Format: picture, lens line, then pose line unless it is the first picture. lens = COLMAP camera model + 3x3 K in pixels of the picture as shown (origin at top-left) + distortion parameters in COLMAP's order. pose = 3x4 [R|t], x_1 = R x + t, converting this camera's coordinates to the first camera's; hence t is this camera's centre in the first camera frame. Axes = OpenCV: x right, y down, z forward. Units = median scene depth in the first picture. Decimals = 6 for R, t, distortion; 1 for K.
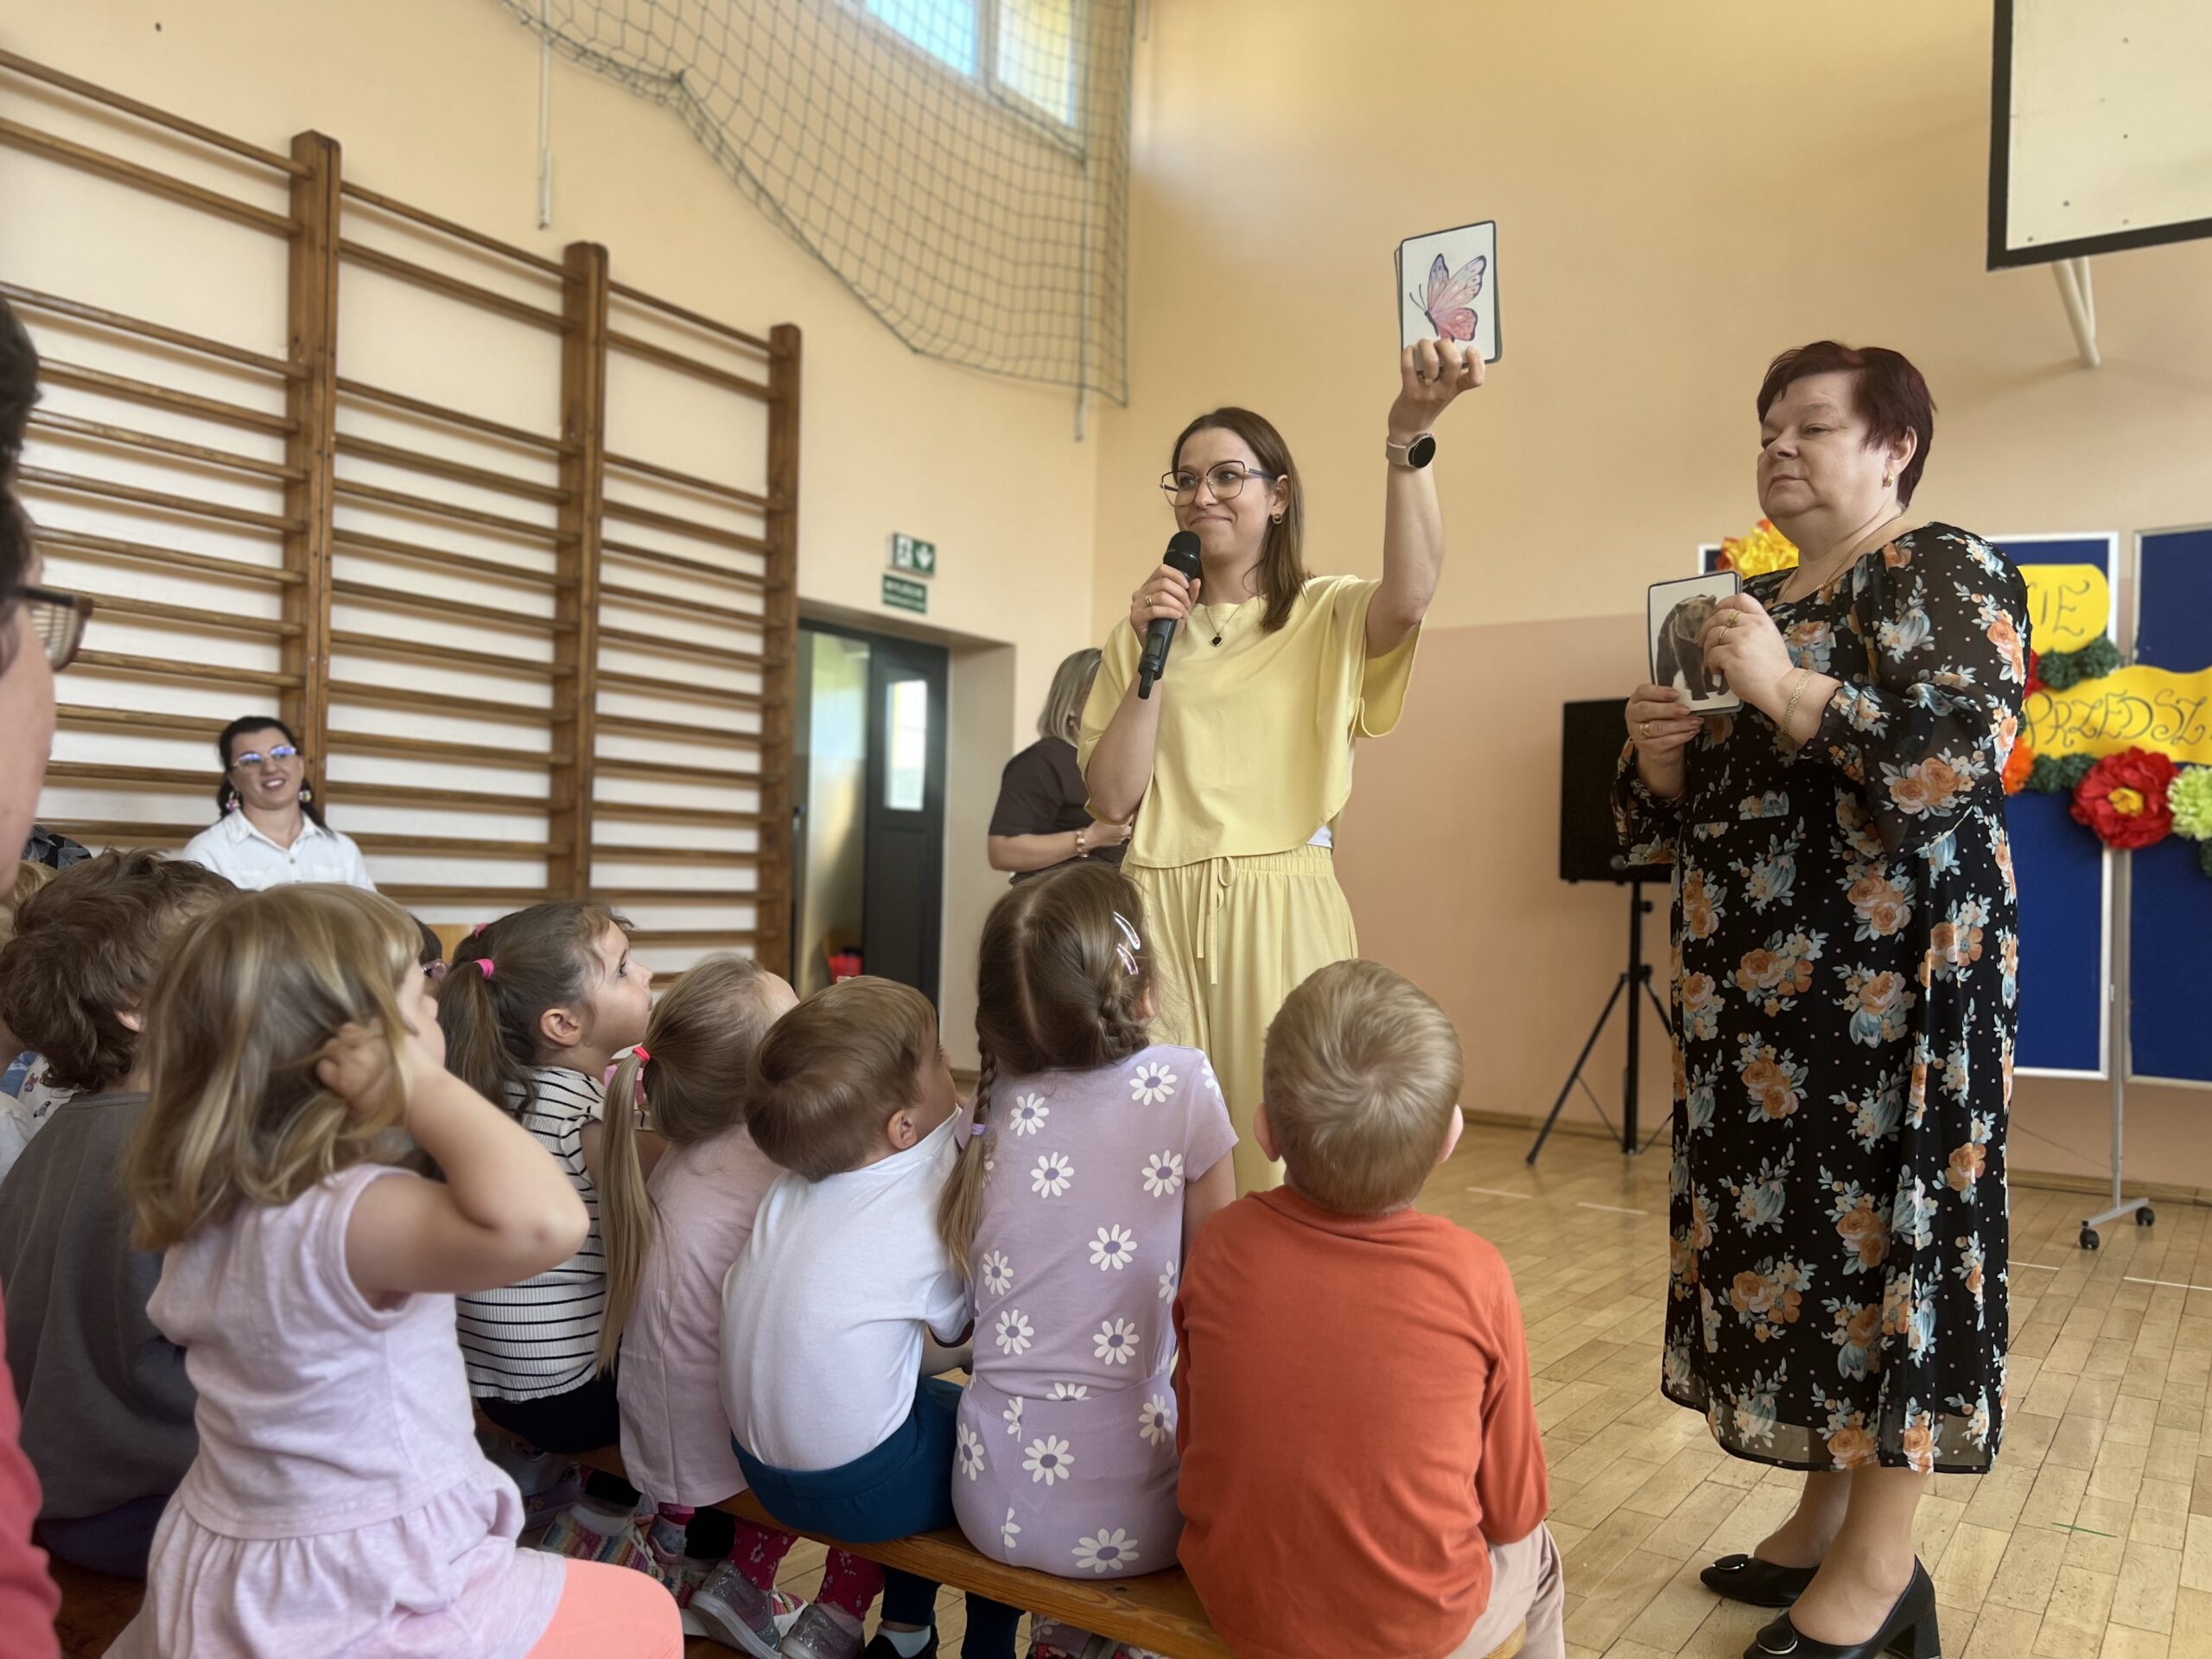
lens RADIAL K [[1641.4, 0, 1209.6], [0, 1641.4, 827.5], [0, 0, 1]] dist [0.036016, -0.001431]
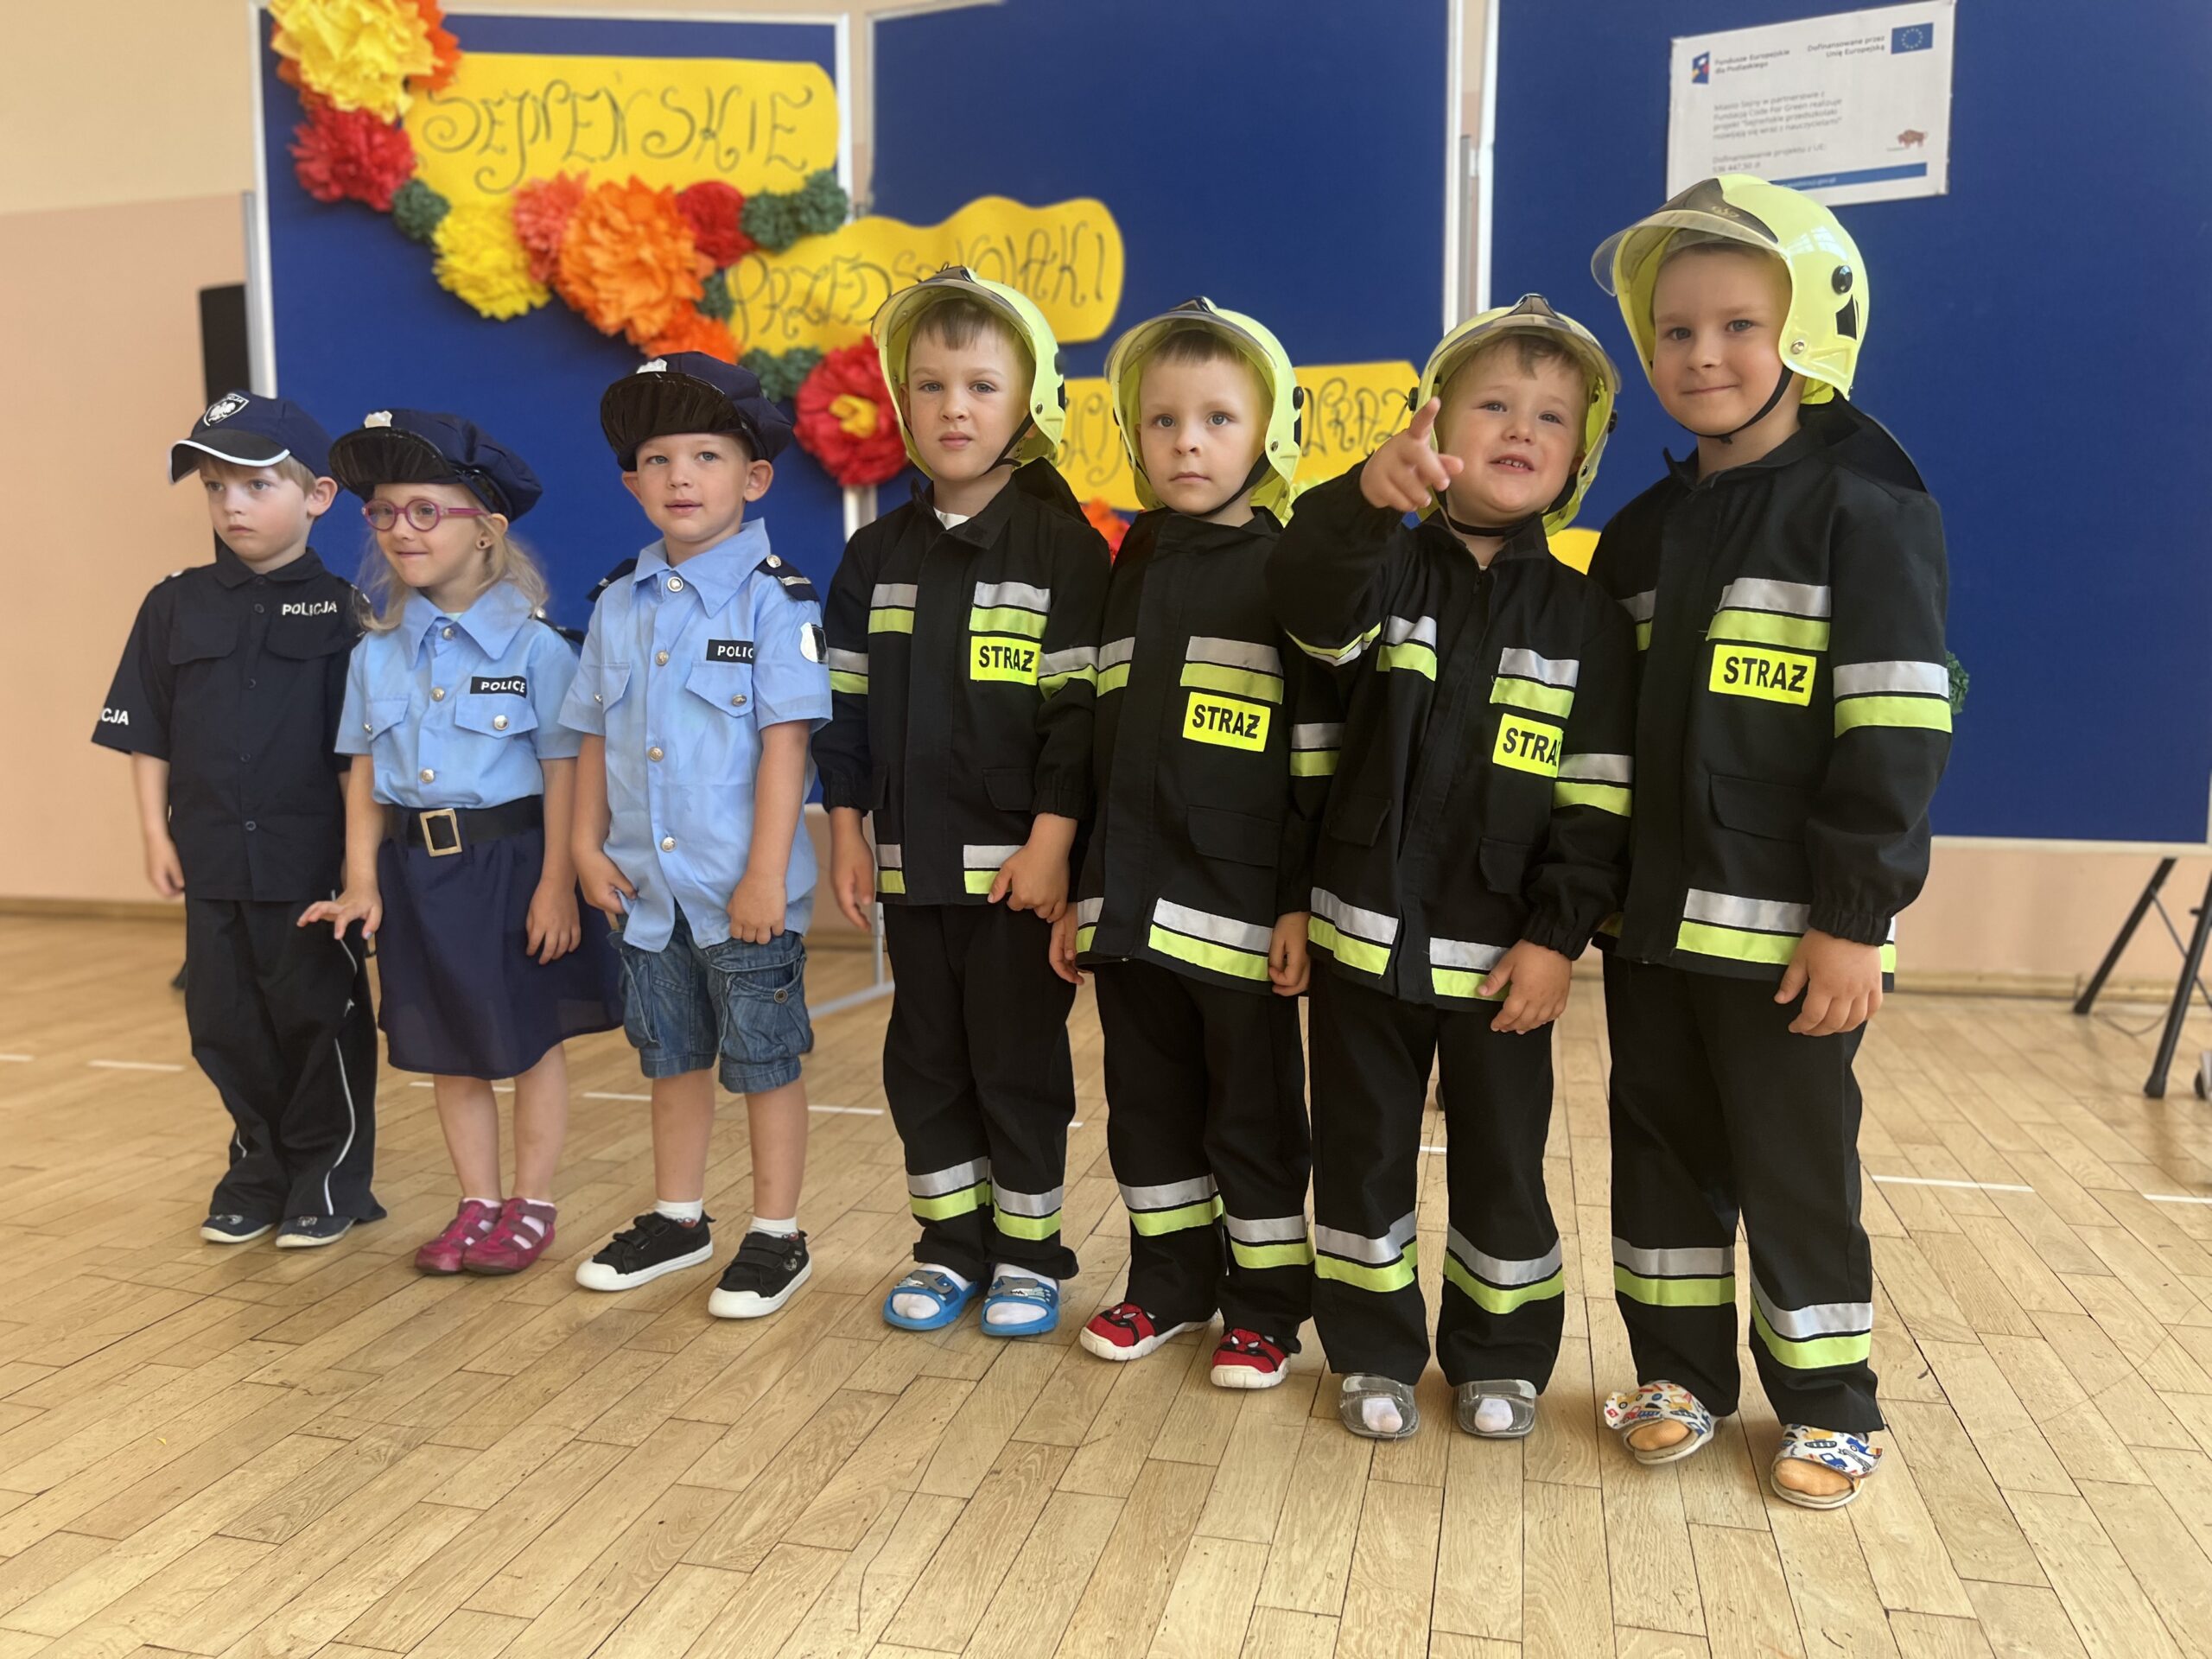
lens RADIAL K [[1668.3, 0, 1097.4], [0, 1668.3, 828.3], [0, 0, 1]] dist [0.046896, -0.052571]
pose [[0.951898, -0.055836, 0.301285, 0.418546], [0.013110, 0.989778, 0.142013, 0.056894], [-0.306134, -0.131232, 0.942900, 0.272645]]
